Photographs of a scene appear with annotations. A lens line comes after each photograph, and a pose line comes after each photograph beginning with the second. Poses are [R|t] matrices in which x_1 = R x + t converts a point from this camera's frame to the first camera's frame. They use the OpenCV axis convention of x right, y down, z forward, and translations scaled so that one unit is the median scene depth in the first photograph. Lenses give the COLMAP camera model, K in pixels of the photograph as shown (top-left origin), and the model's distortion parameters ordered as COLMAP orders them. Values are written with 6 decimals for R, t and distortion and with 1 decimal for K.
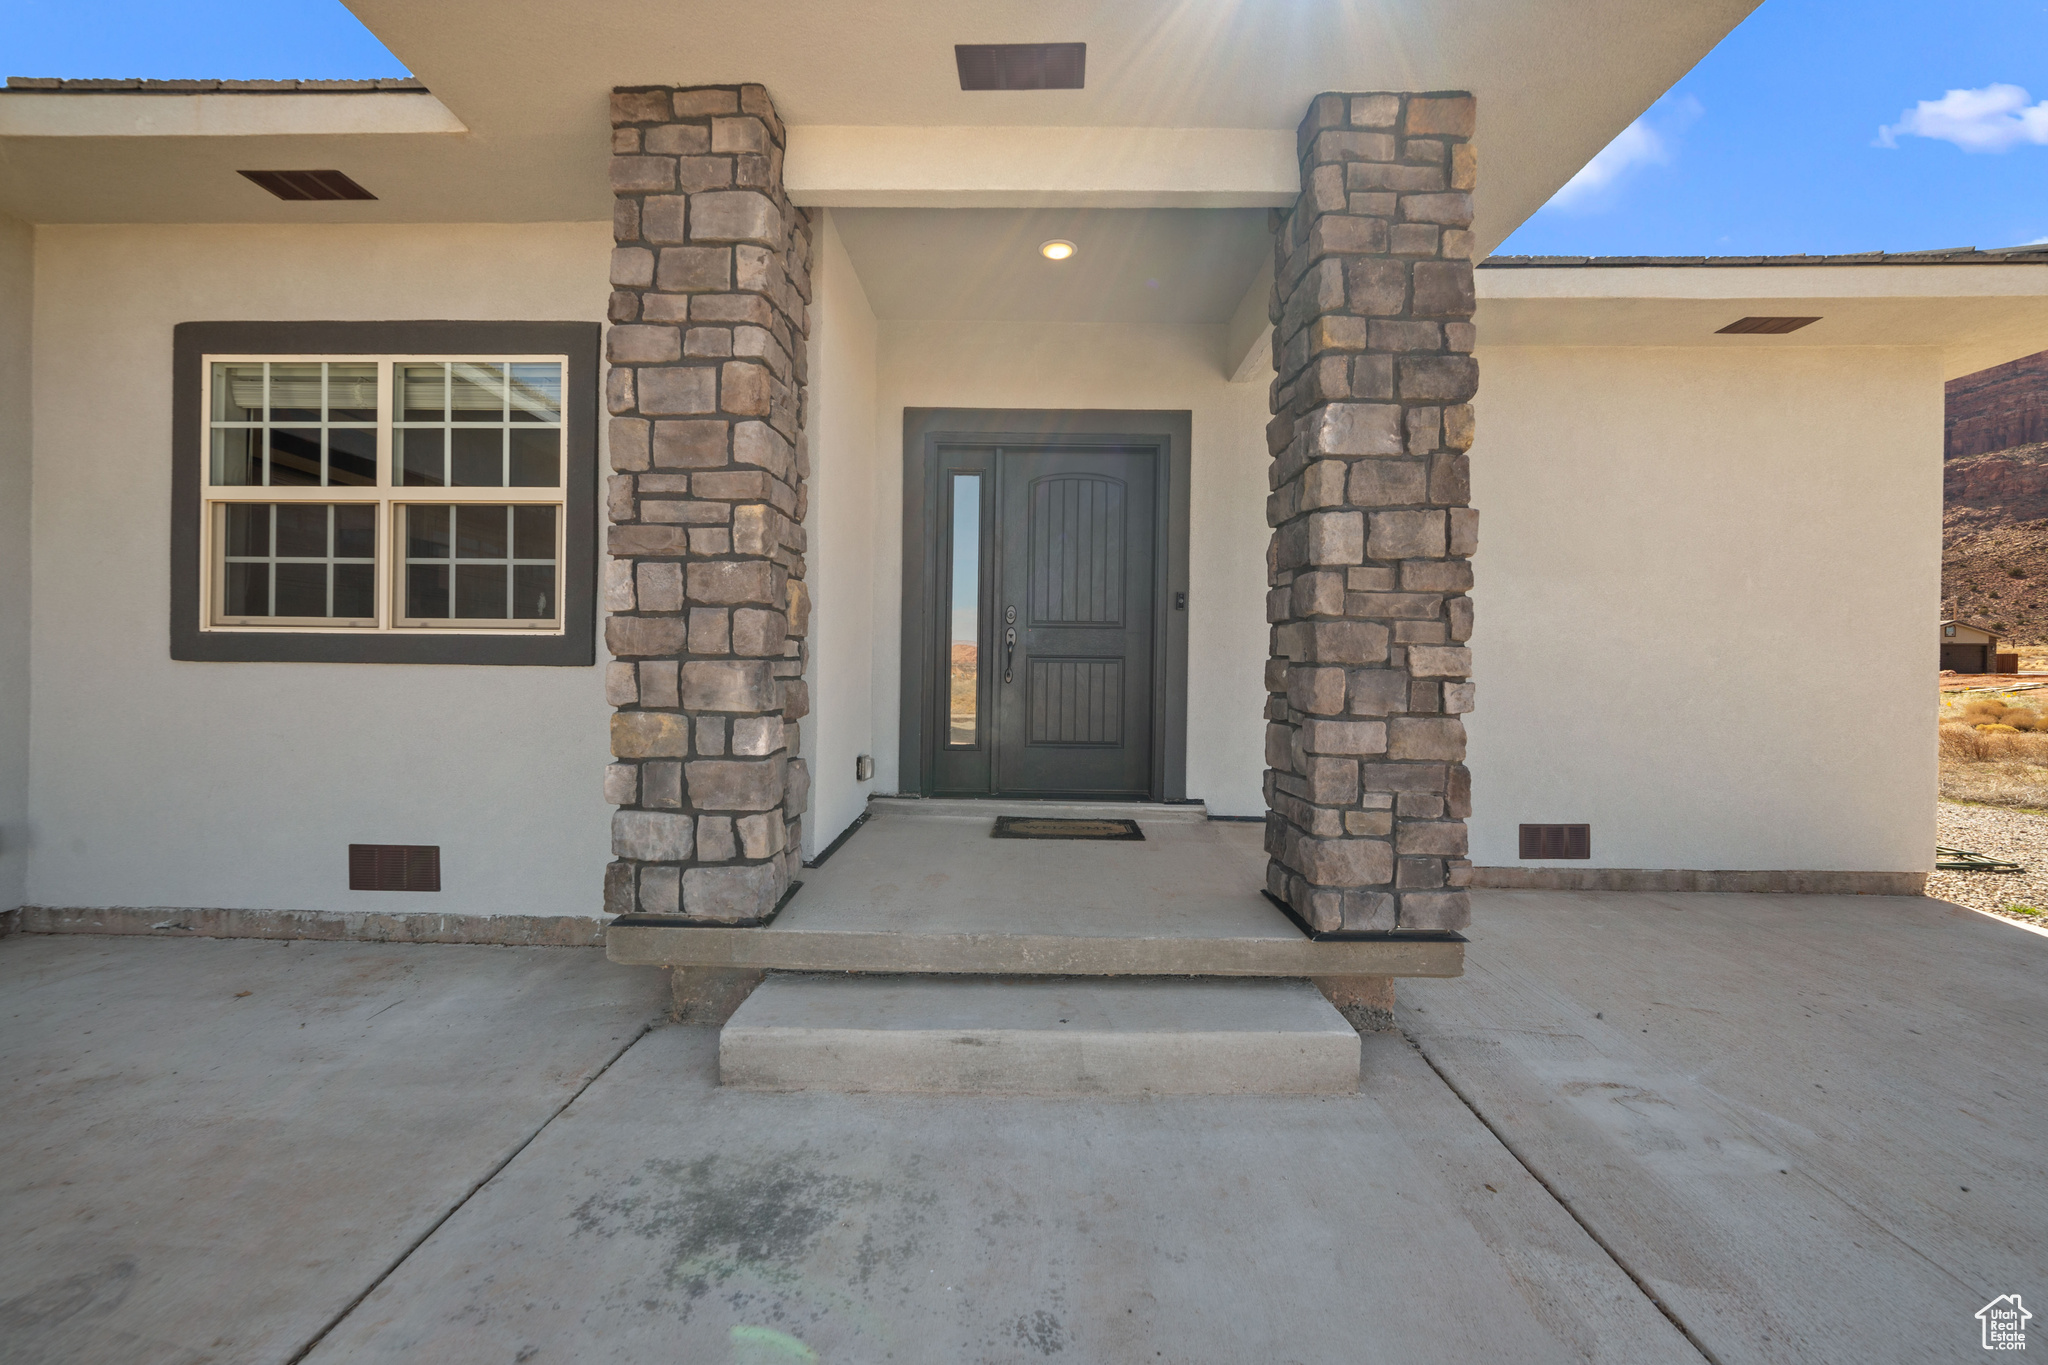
lens RADIAL K [[810.1, 0, 1005.1], [0, 810.1, 677.0], [0, 0, 1]] dist [-0.010280, 0.004597]
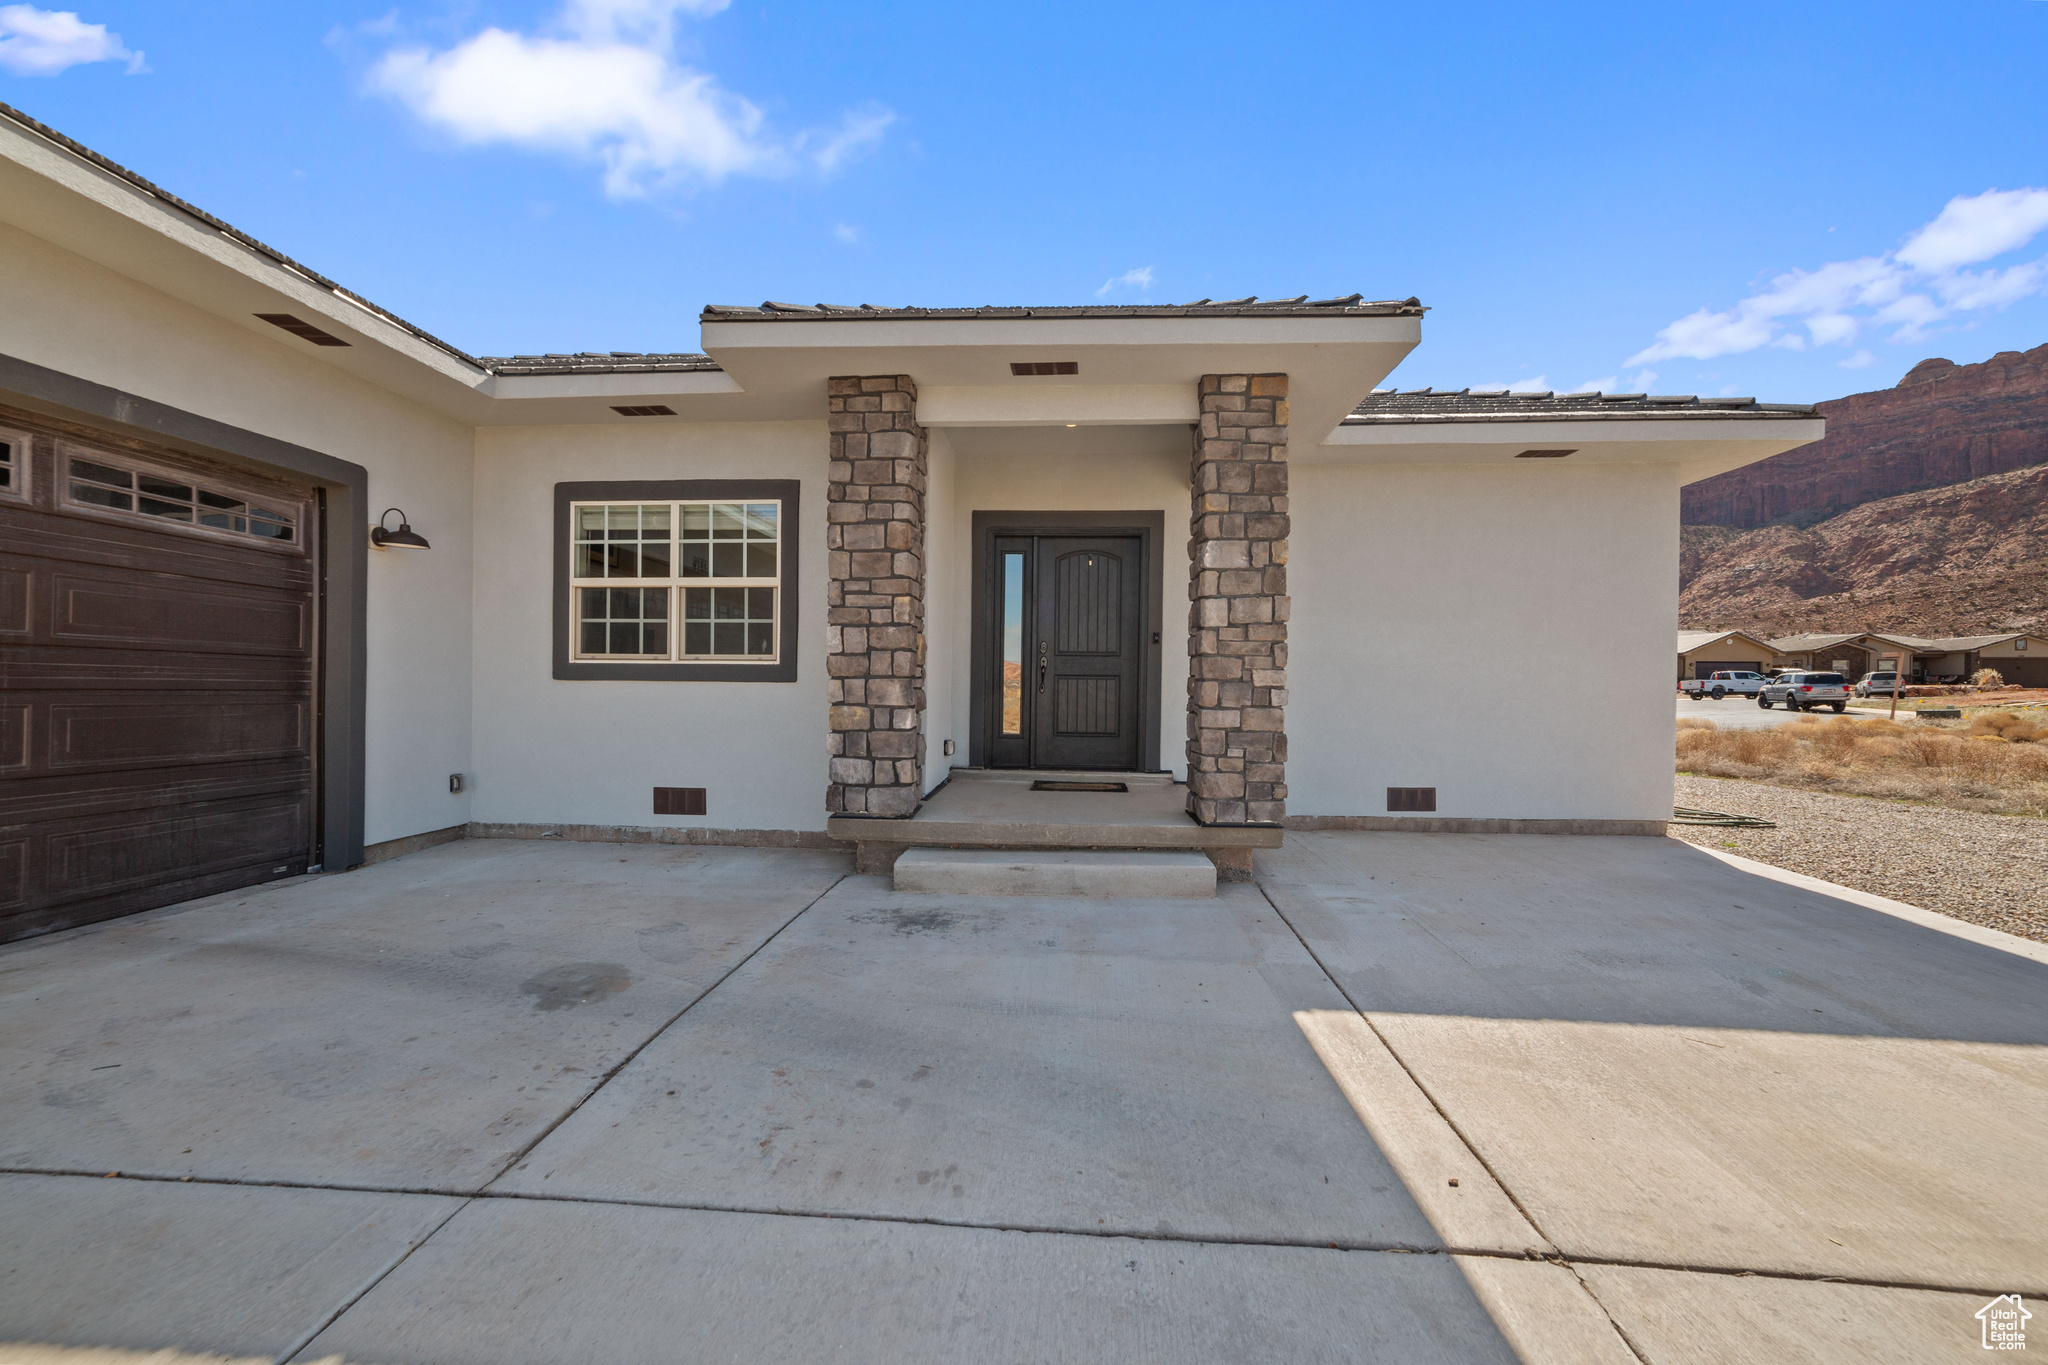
lens RADIAL K [[810.1, 0, 1015.1], [0, 810.1, 698.0], [0, 0, 1]] dist [-0.010280, 0.004597]
pose [[0.999164, -0.001801, -0.040837, 0.020833], [0.001996, 0.999987, 0.004743, 0.012666], [0.040828, -0.004821, 0.999155, -0.687483]]
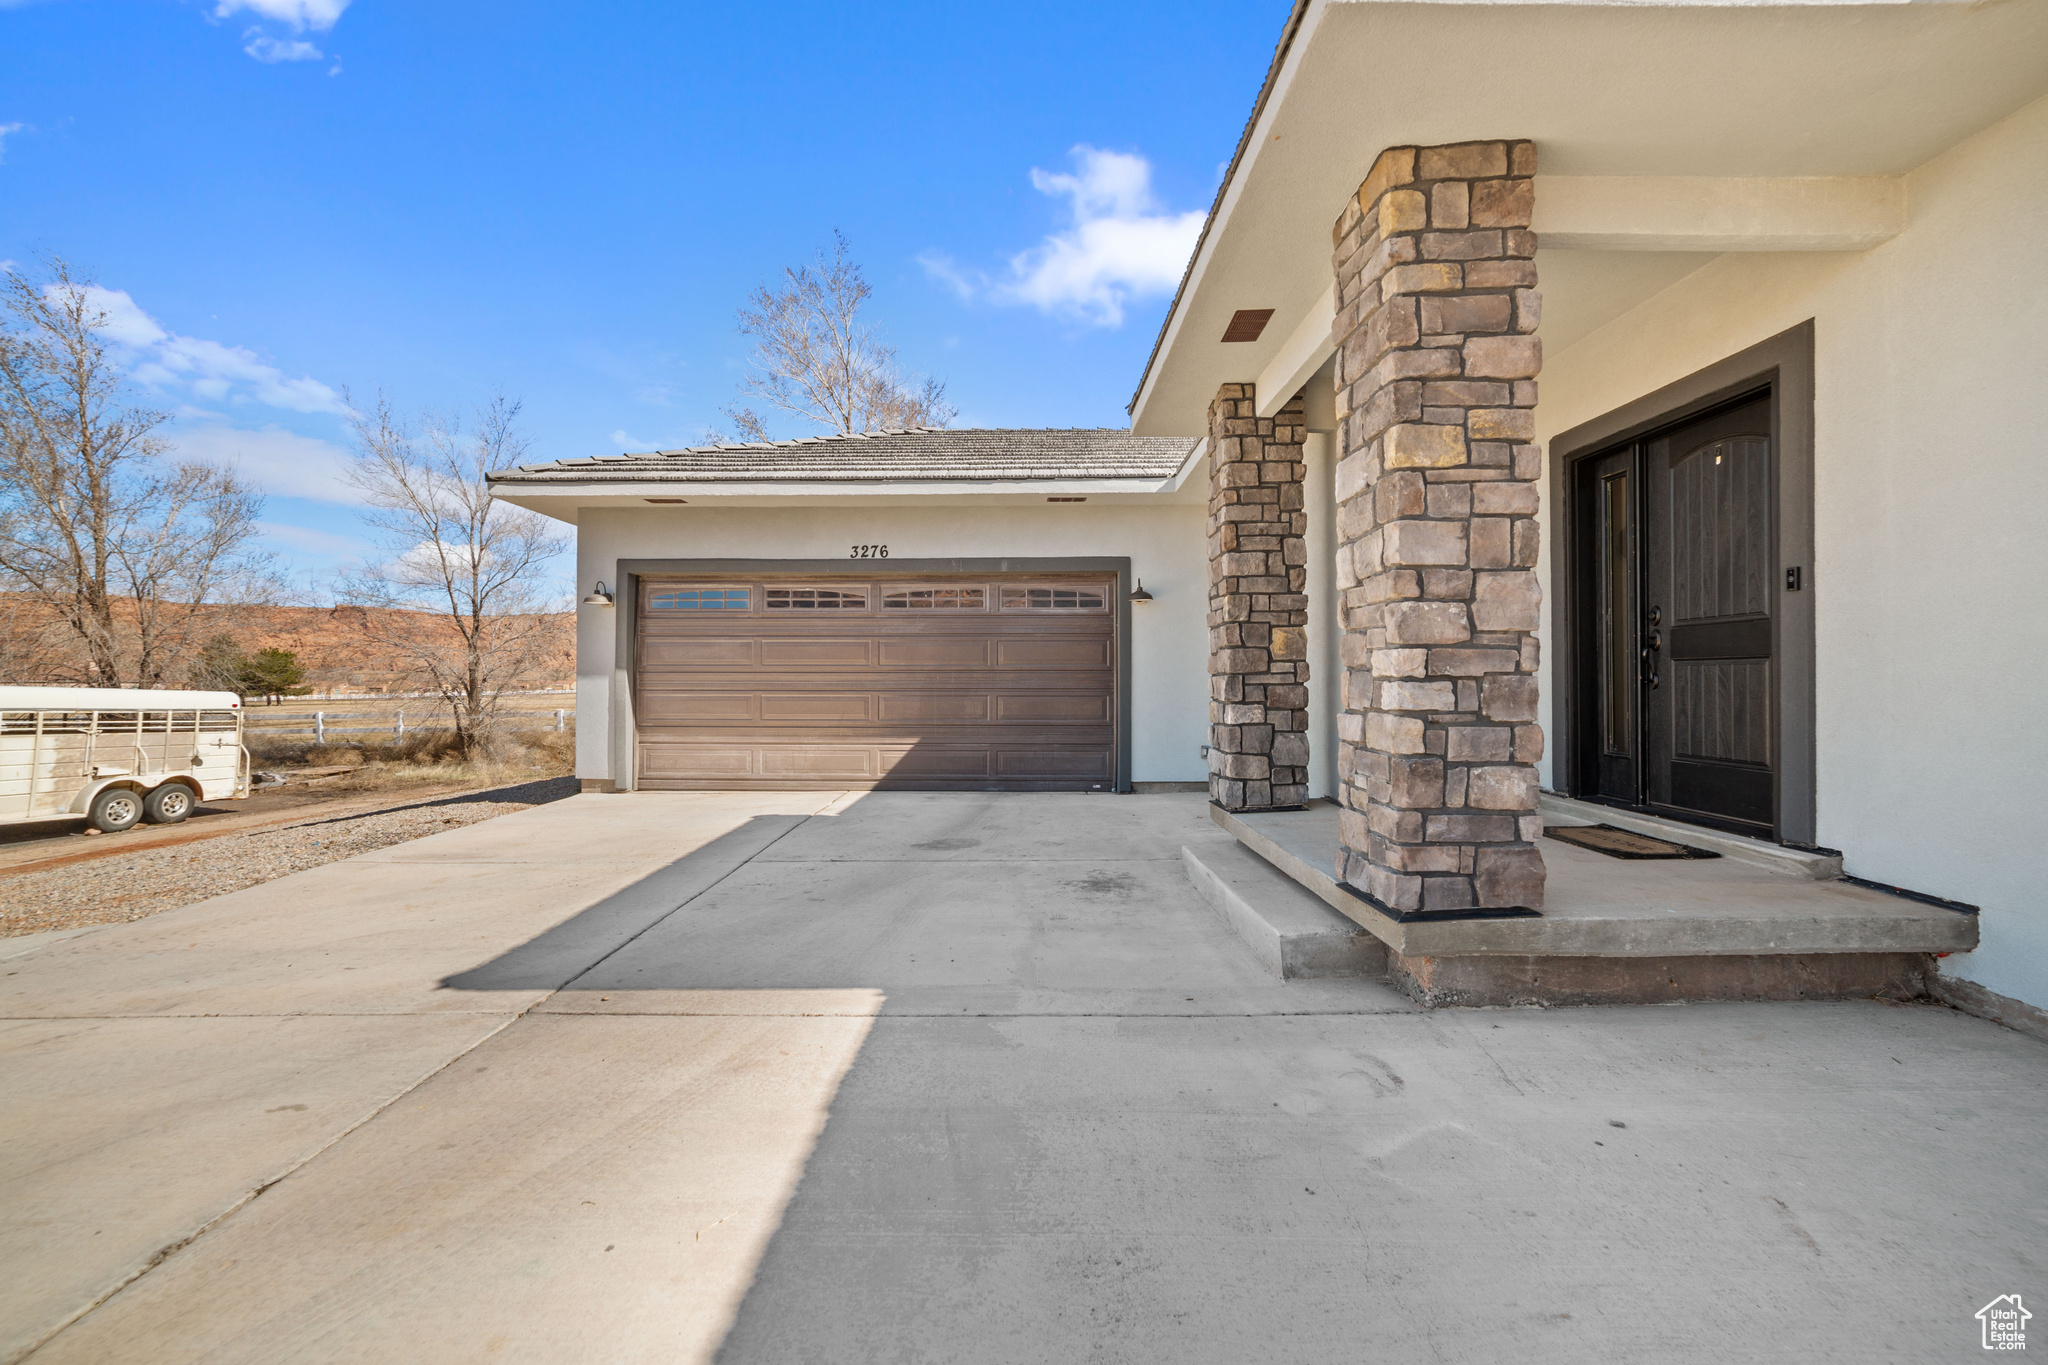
lens RADIAL K [[810.1, 0, 1032.9], [0, 810.1, 662.2], [0, 0, 1]] dist [-0.010280, 0.004597]
pose [[0.028110, -0.038236, -0.998873, 1.260274], [-0.001605, 0.999265, -0.038297, 0.018630], [0.999604, 0.002680, 0.028028, 0.368745]]
